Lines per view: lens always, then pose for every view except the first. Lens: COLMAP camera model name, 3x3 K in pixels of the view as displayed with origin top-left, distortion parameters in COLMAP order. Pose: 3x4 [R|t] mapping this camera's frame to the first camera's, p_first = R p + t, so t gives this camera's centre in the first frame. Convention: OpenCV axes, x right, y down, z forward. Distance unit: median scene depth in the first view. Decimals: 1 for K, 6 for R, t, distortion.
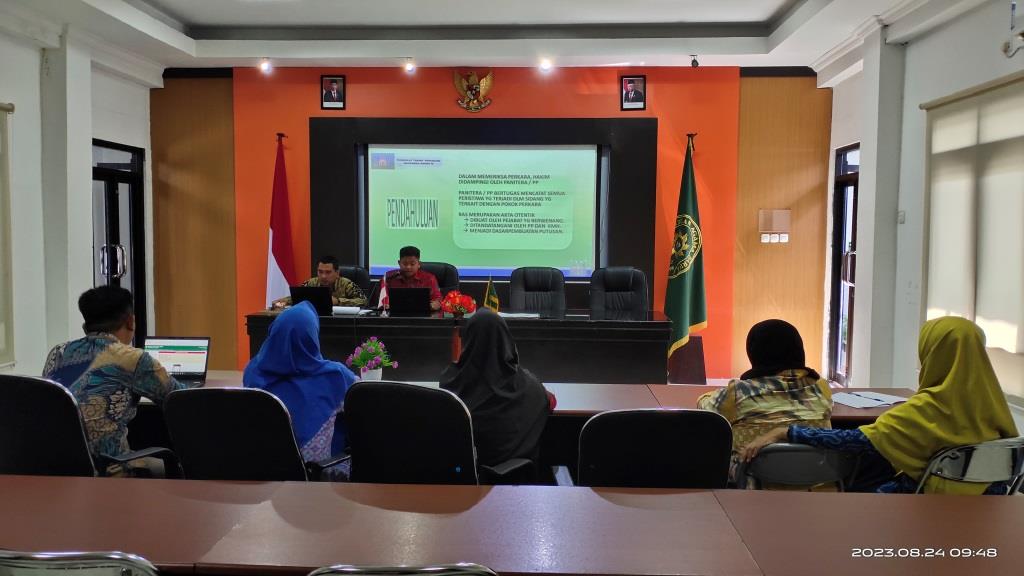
lens RADIAL K [[832.7, 0, 513.0], [0, 832.7, 295.1], [0, 0, 1]] dist [0.063247, -0.135295]
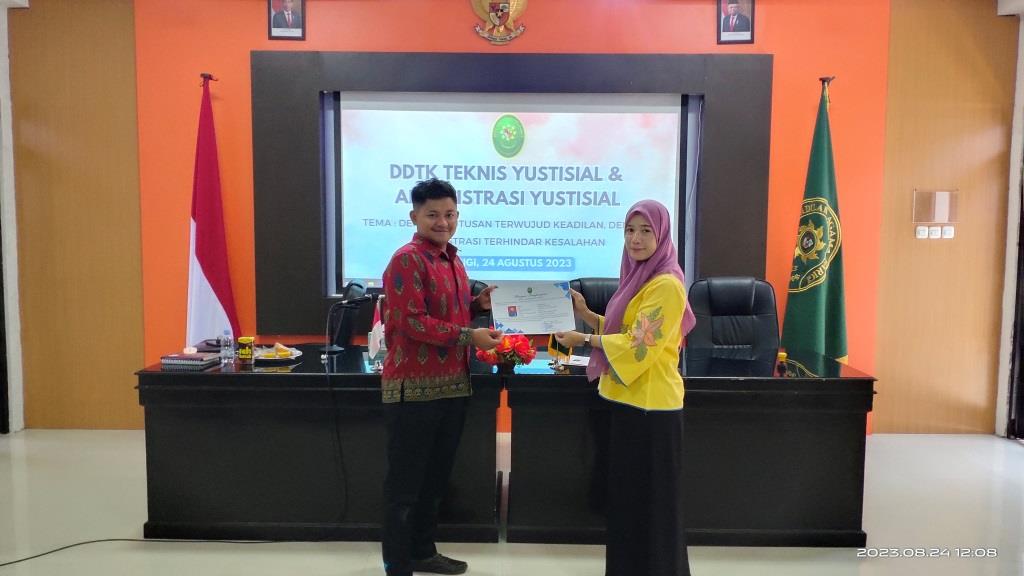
lens RADIAL K [[832.7, 0, 515.4], [0, 832.7, 297.0], [0, 0, 1]] dist [0.063247, -0.135295]
pose [[0.998446, -0.005850, 0.055418, -0.073294], [0.004975, 0.999861, 0.015921, -0.027641], [-0.055503, -0.015621, 0.998336, 0.329009]]
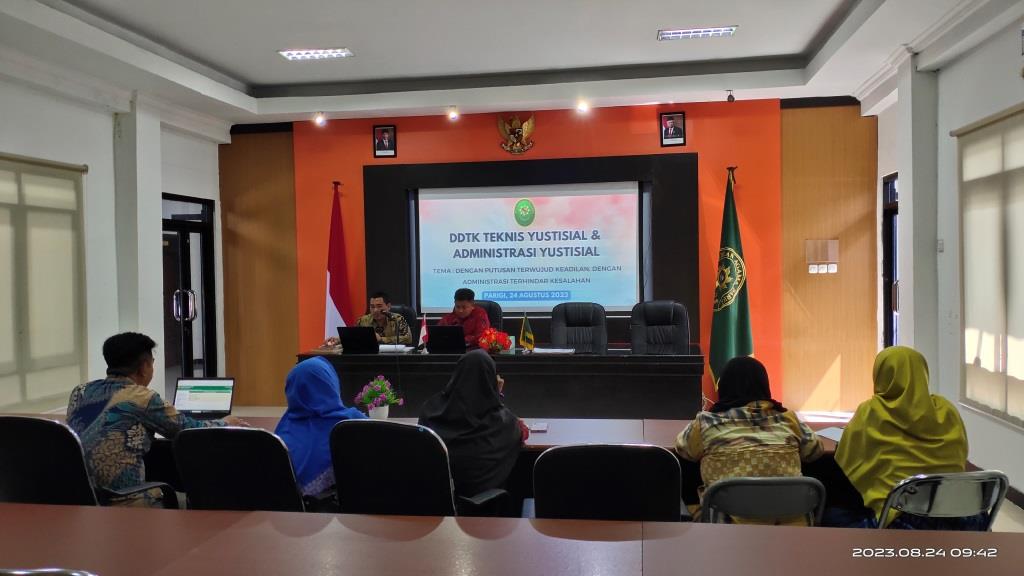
lens RADIAL K [[832.7, 0, 511.6], [0, 832.7, 294.7], [0, 0, 1]] dist [0.063247, -0.135295]
pose [[0.993956, -0.021797, -0.107592, 0.053900], [0.017370, 0.998970, -0.041911, -0.002257], [0.108394, 0.039789, 0.993311, -0.020610]]
